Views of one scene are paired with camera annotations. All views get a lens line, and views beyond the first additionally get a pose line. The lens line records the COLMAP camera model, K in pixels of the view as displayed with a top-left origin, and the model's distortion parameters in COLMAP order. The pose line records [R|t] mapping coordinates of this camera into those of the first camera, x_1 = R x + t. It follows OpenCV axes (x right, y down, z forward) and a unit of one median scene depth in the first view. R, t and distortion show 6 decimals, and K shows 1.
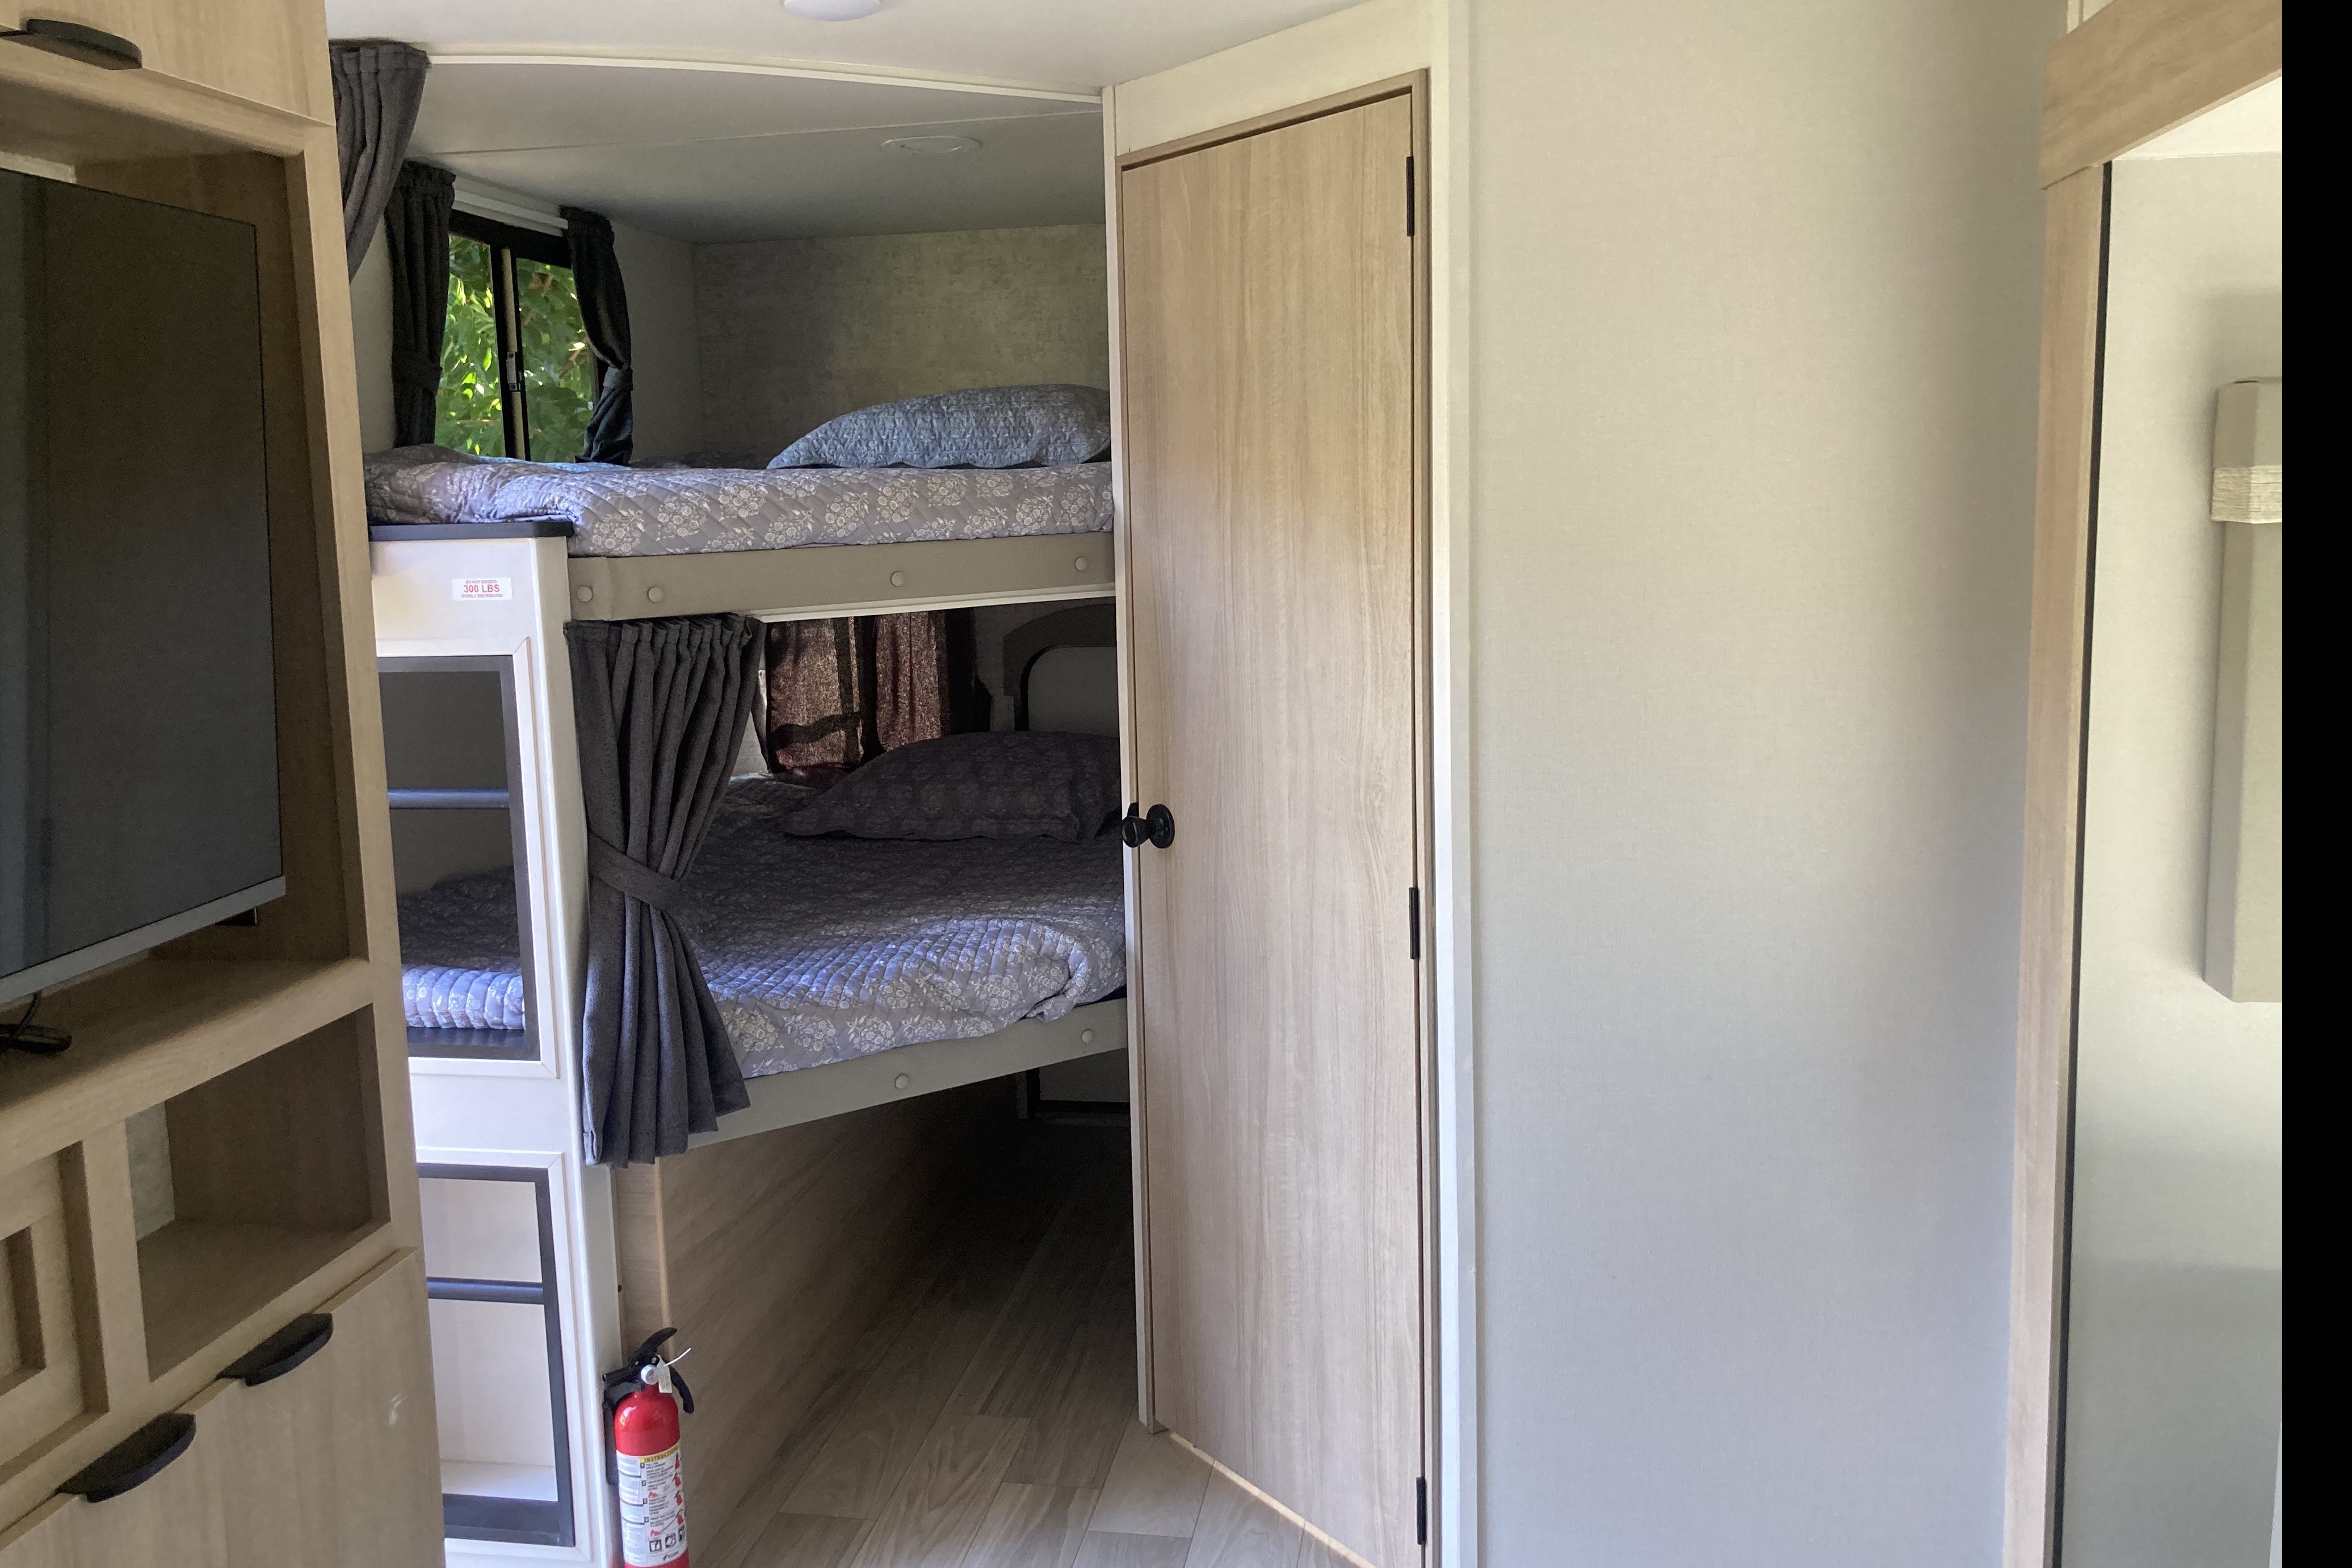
lens RADIAL K [[1926.2, 0, 1176.0], [0, 1926.2, 784.0], [0, 0, 1]] dist [0.097927, -0.211409]
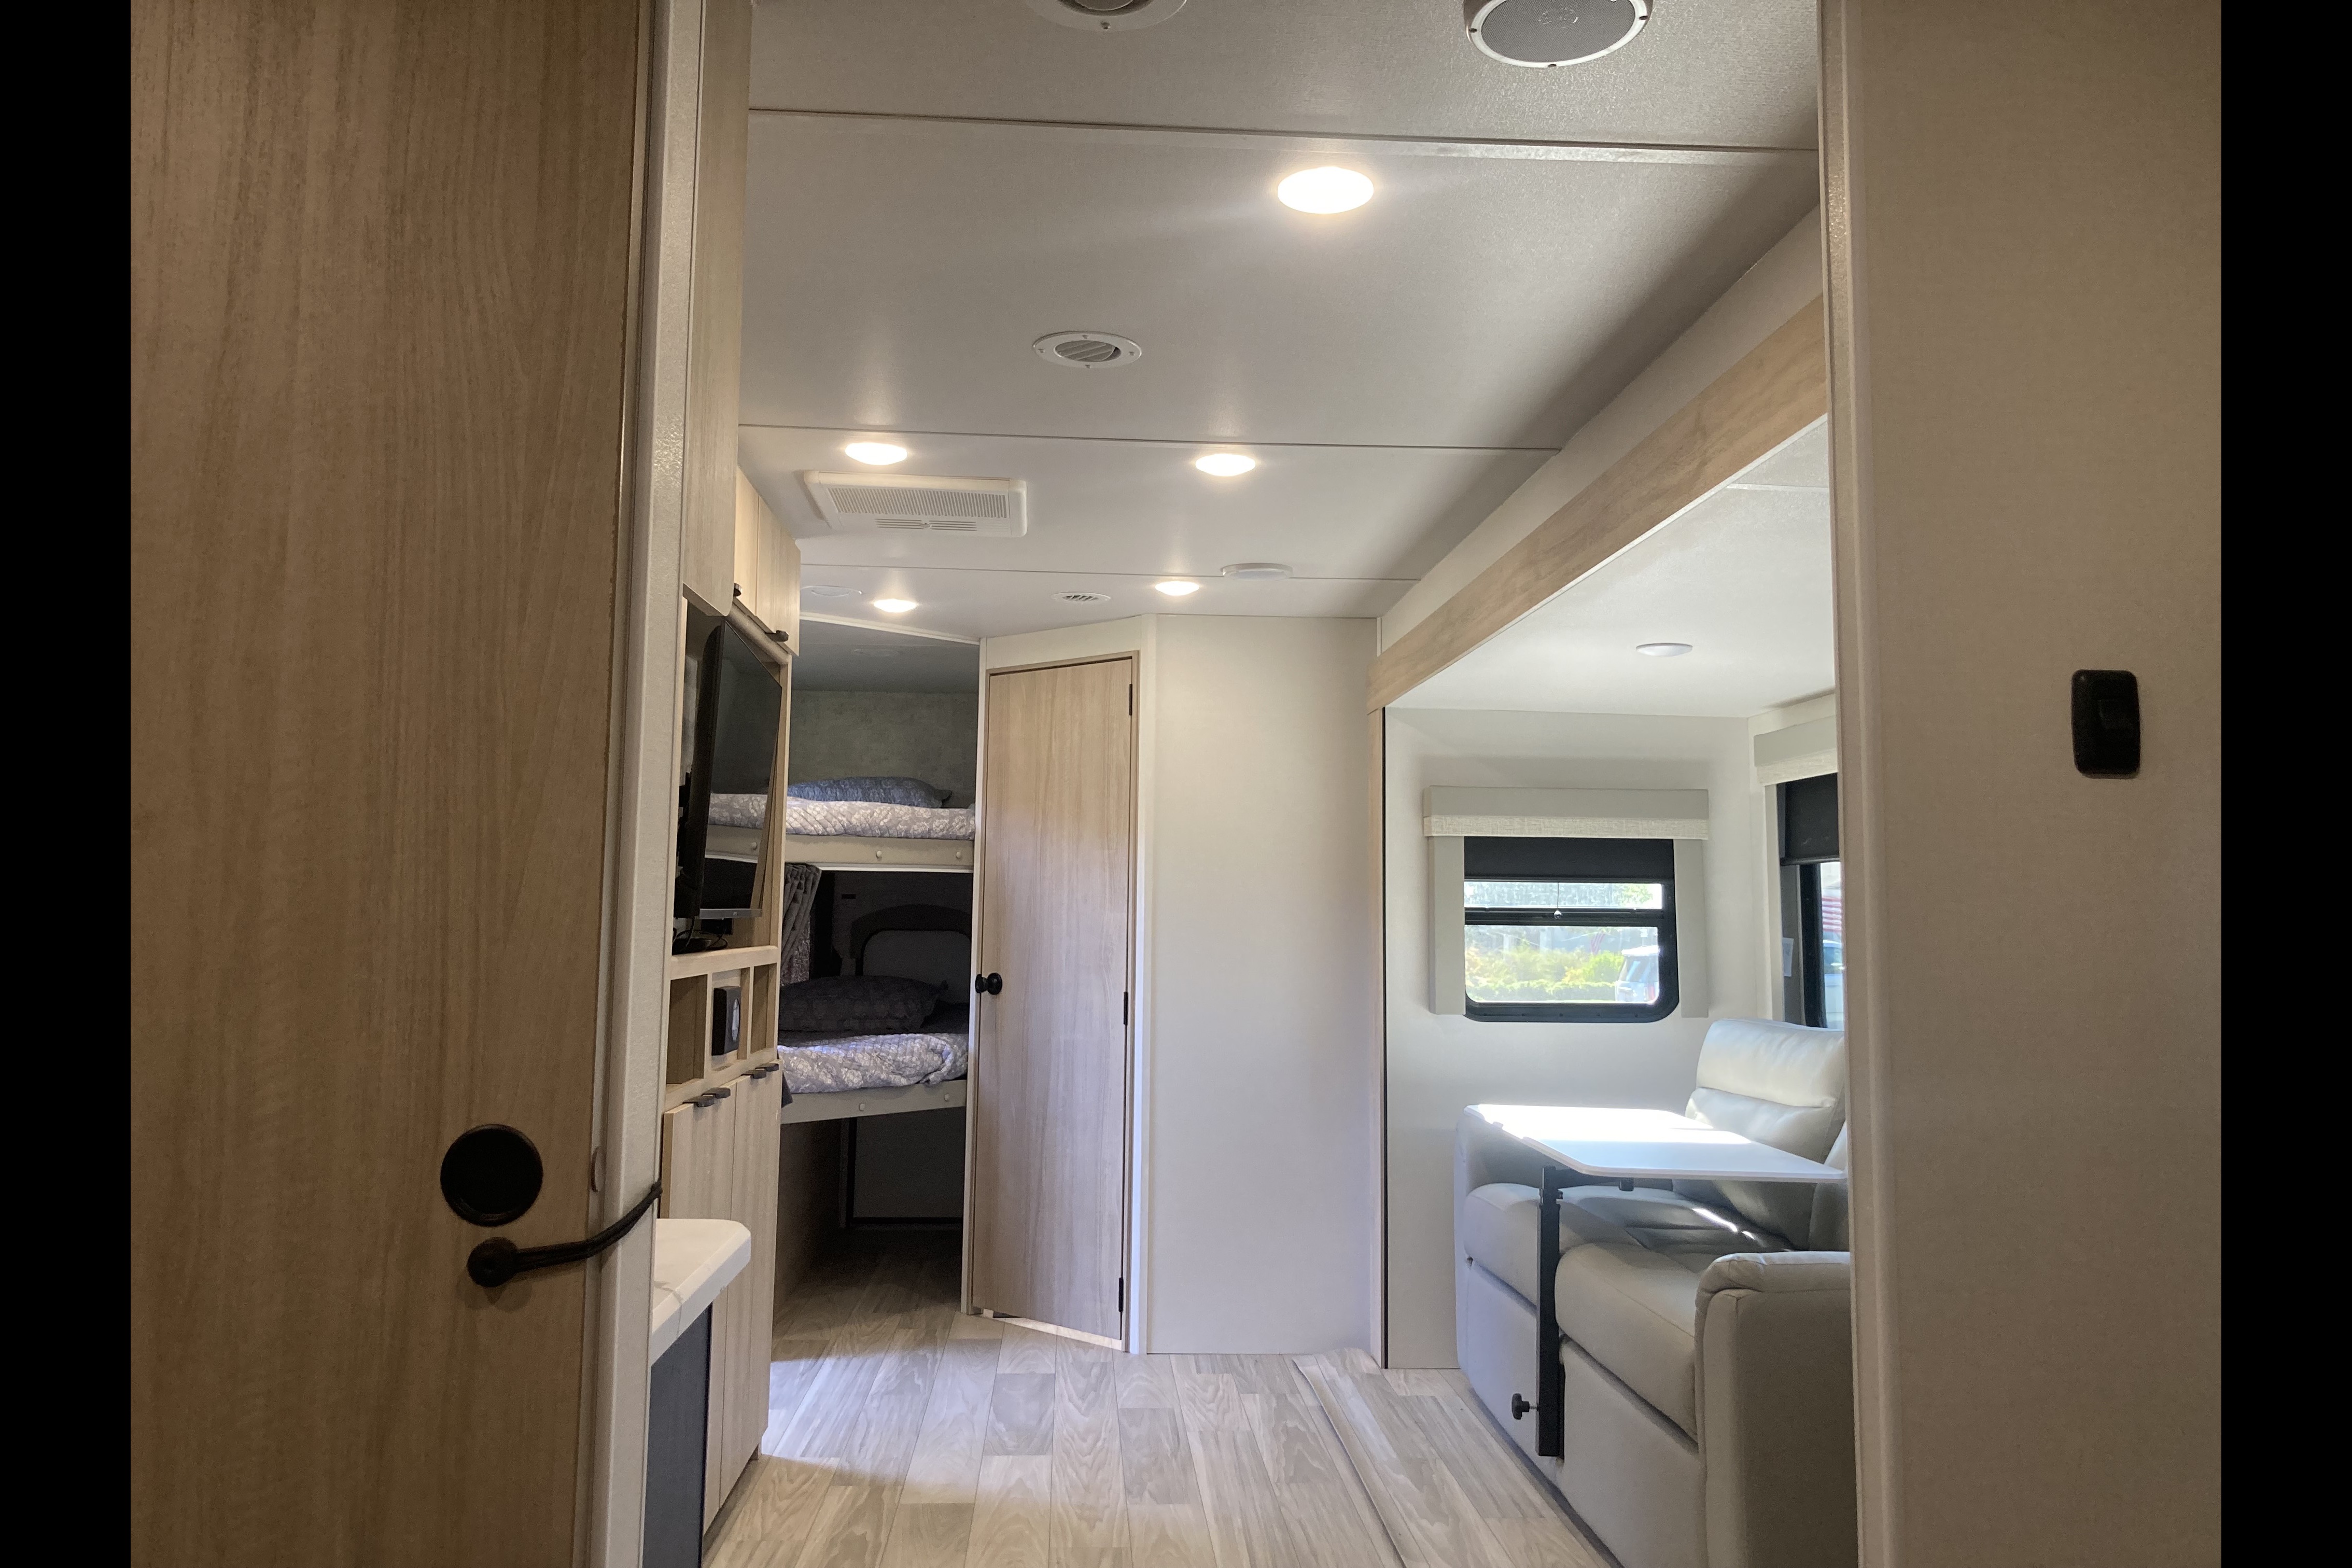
lens RADIAL K [[1926.3, 0, 1176.0], [0, 1926.3, 784.0], [0, 0, 1]] dist [0.097927, -0.211409]
pose [[0.976852, 0.056199, 0.206401, -0.264956], [-0.007647, 0.973430, -0.228856, 0.295286], [-0.213778, 0.221980, 0.951327, -1.076057]]
